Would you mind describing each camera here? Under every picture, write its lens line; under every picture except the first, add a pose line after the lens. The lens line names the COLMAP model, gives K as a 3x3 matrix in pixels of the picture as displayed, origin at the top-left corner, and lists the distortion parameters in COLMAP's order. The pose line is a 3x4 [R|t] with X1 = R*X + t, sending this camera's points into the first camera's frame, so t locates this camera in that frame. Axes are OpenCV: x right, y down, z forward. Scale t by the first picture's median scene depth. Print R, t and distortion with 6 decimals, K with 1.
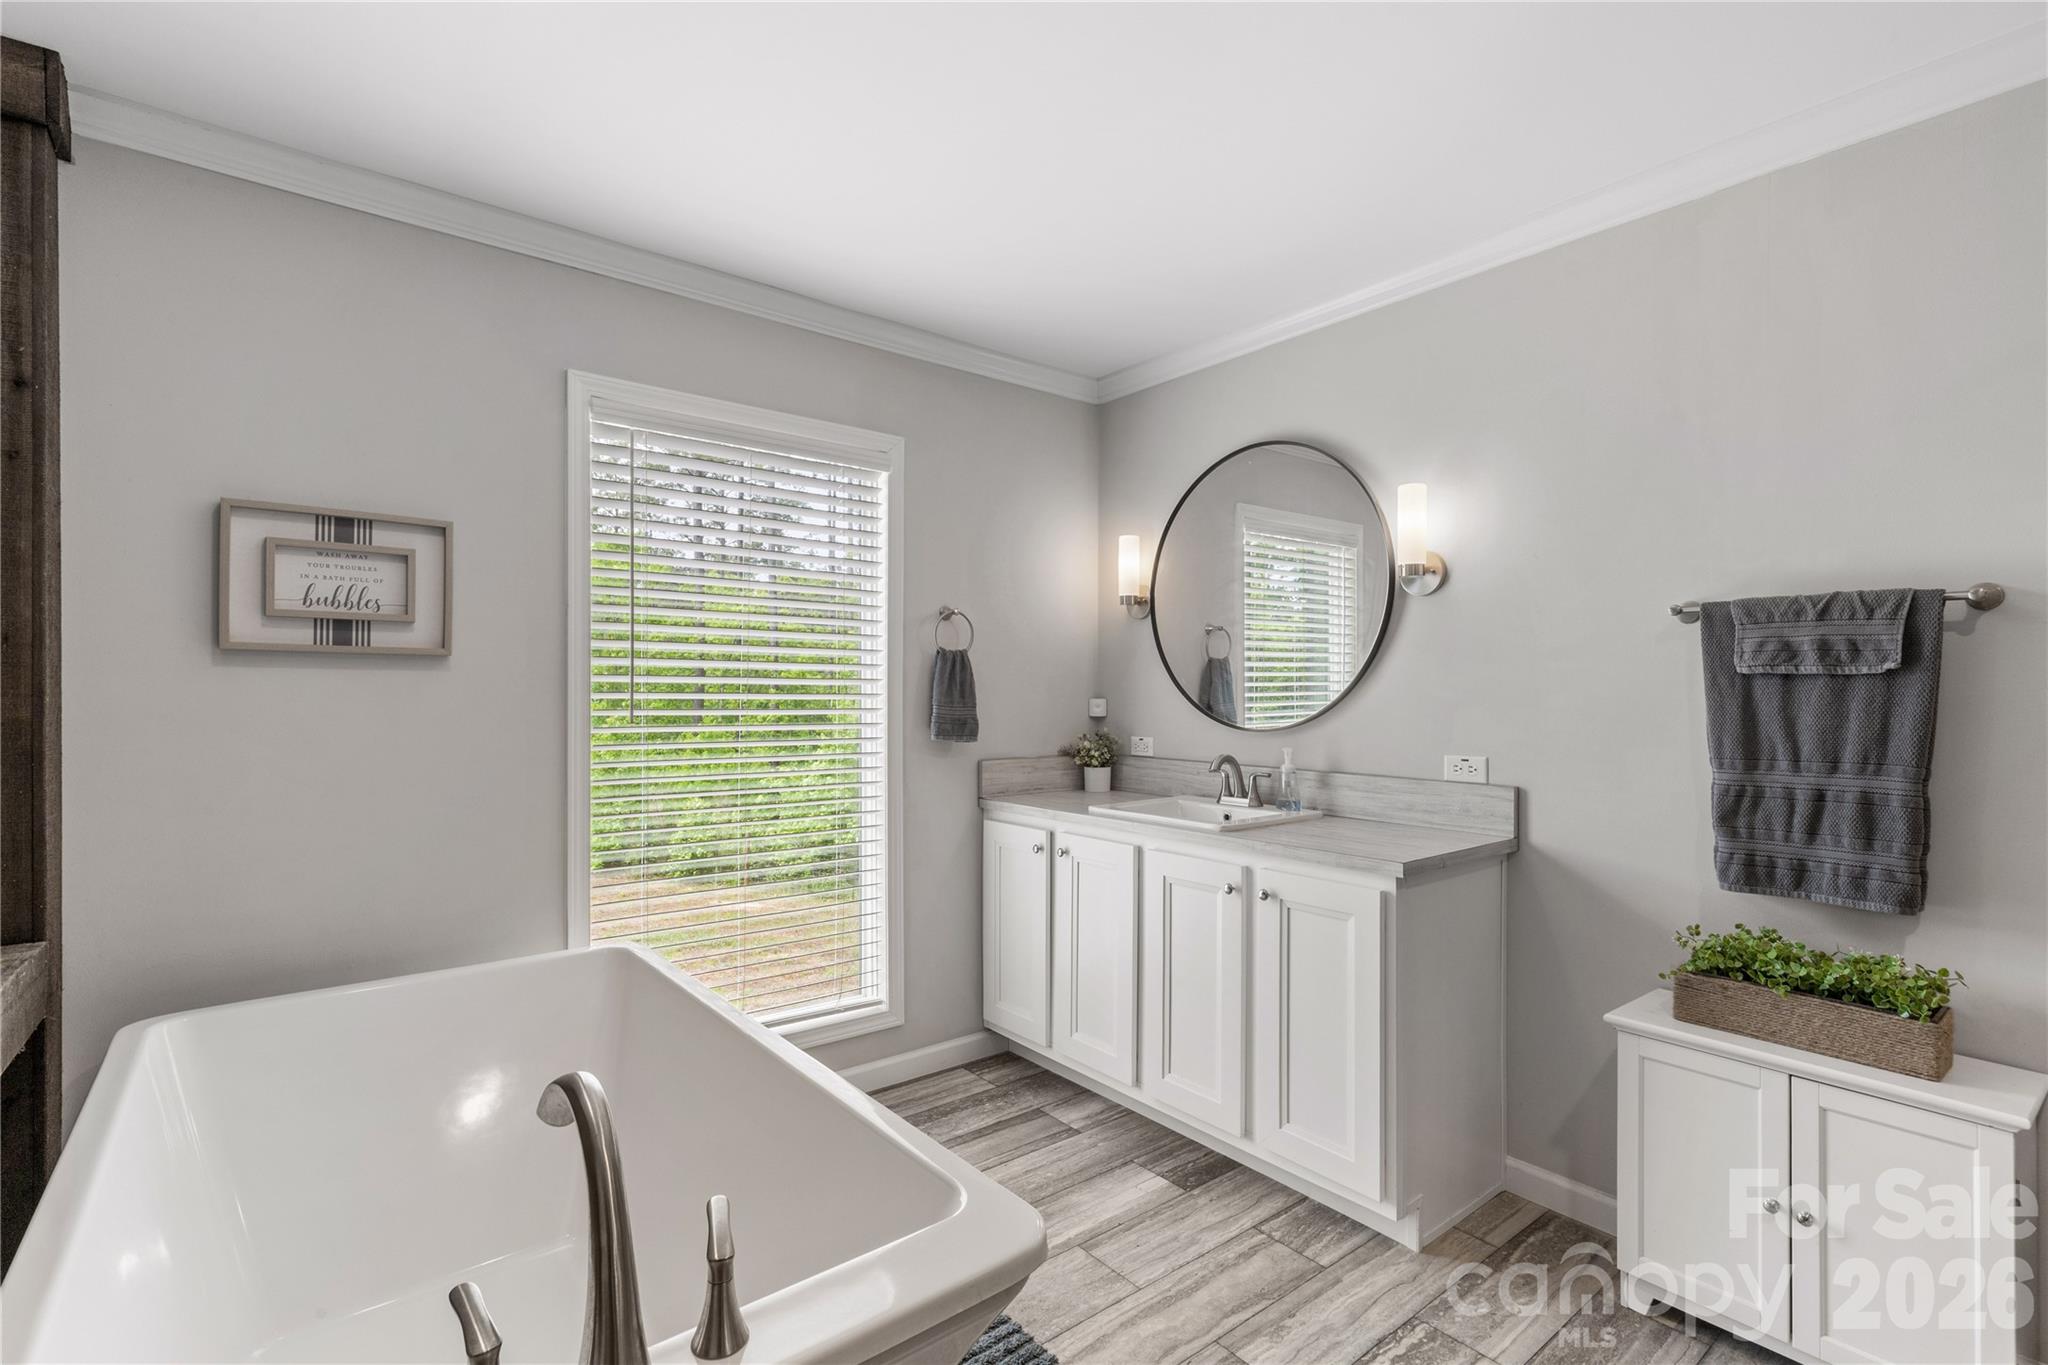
lens RADIAL K [[936.2, 0, 1039.0], [0, 936.2, 689.9], [0, 0, 1]] dist [0.008481, -0.002764]
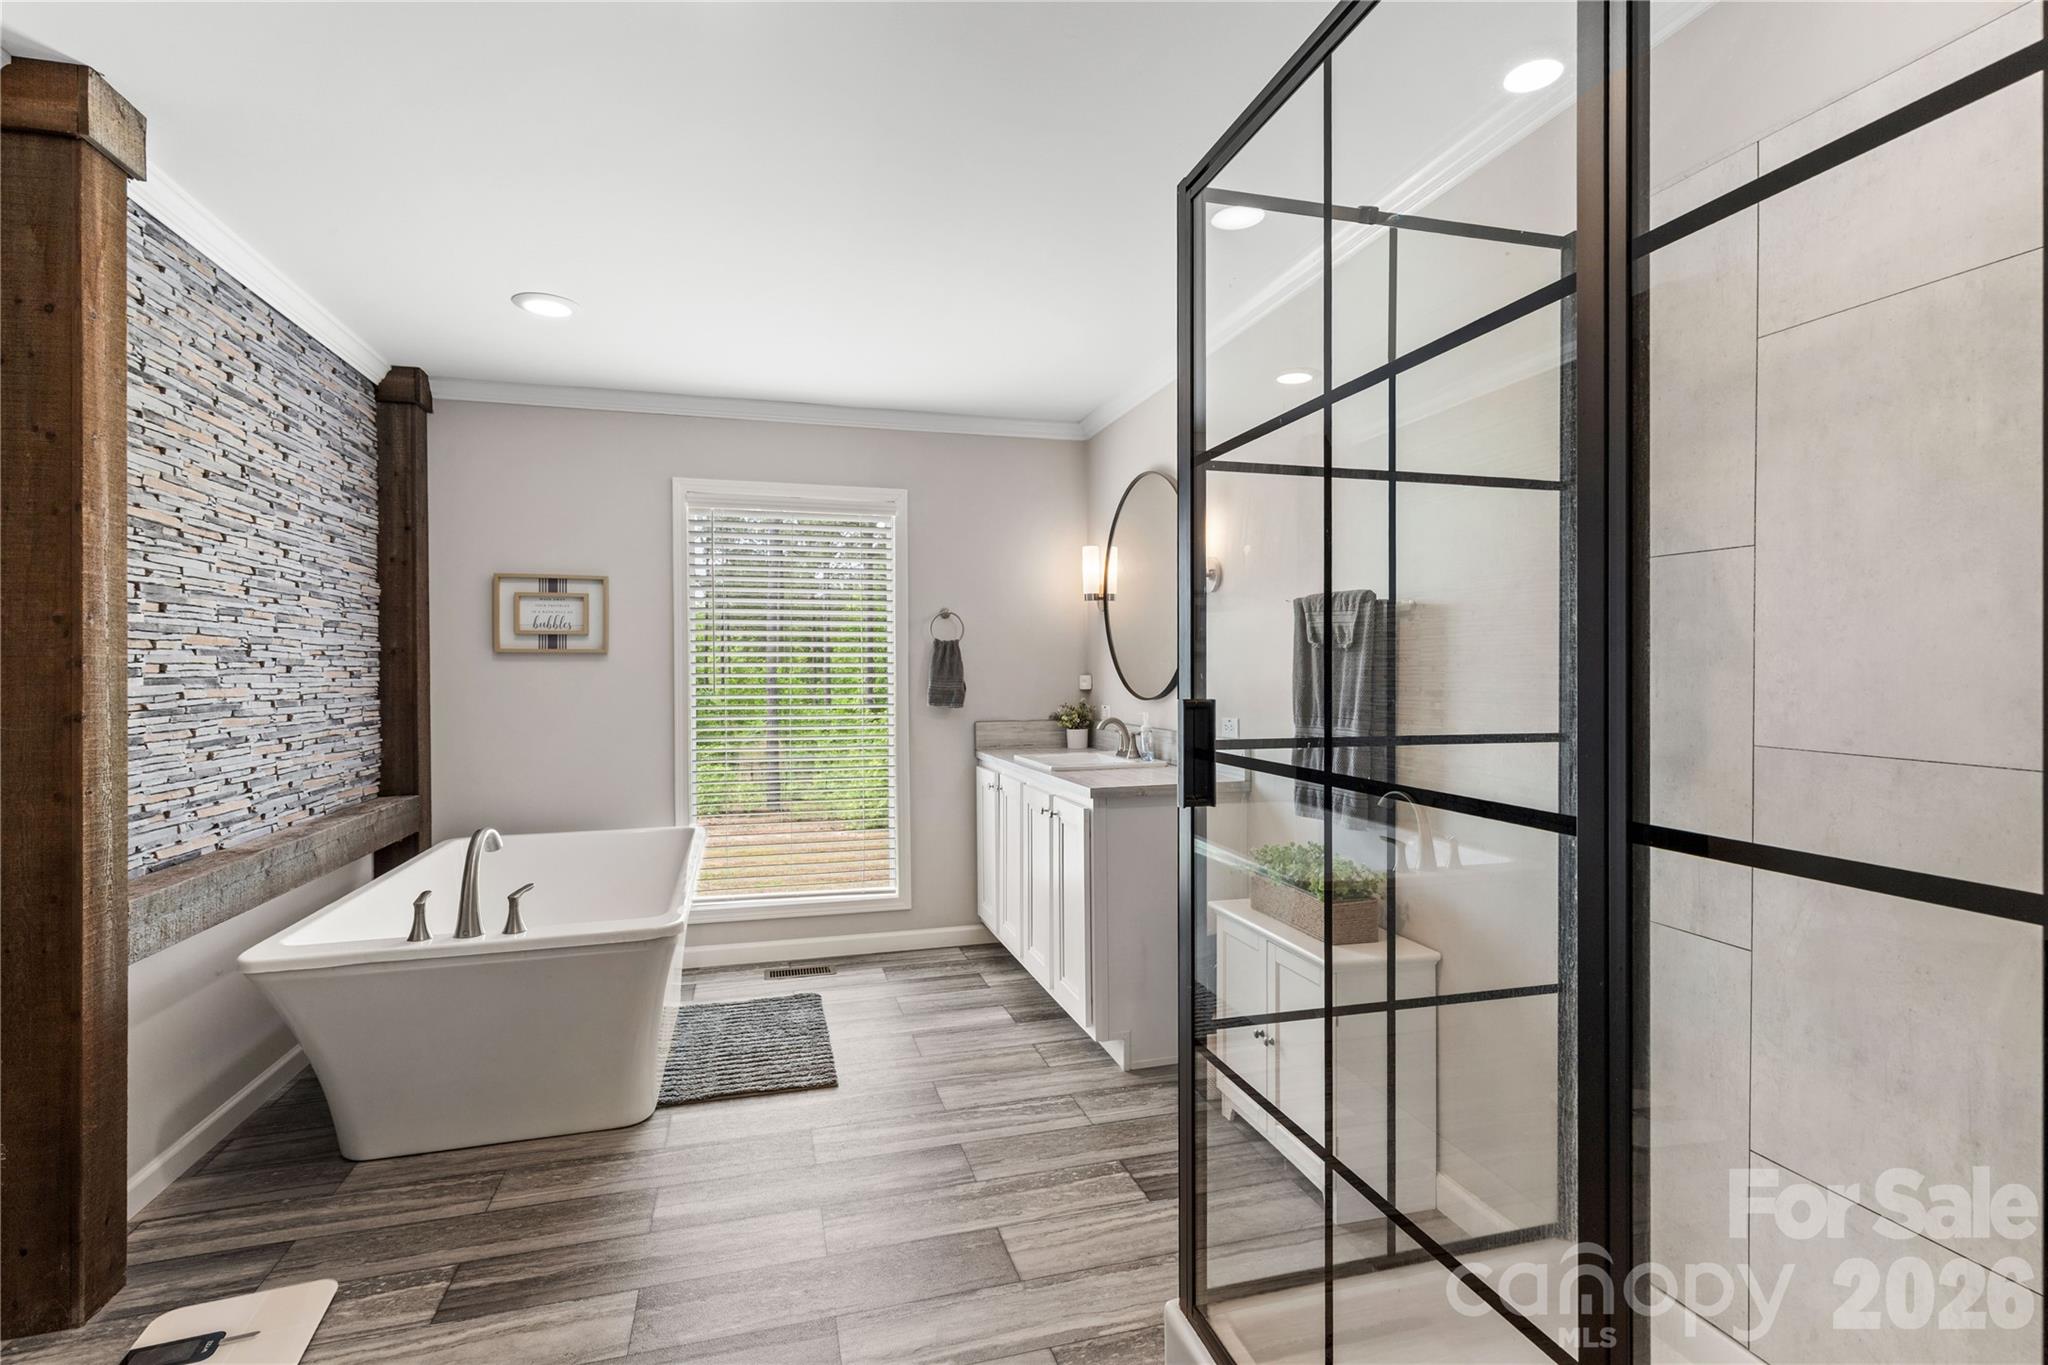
lens RADIAL K [[936.2, 0, 1011.8], [0, 936.2, 674.3], [0, 0, 1]] dist [0.008481, -0.002764]
pose [[0.922204, -0.008034, -0.386619, 0.684994], [0.010010, 0.999945, 0.003097, 0.005014], [0.386573, -0.006726, 0.922234, -0.292075]]
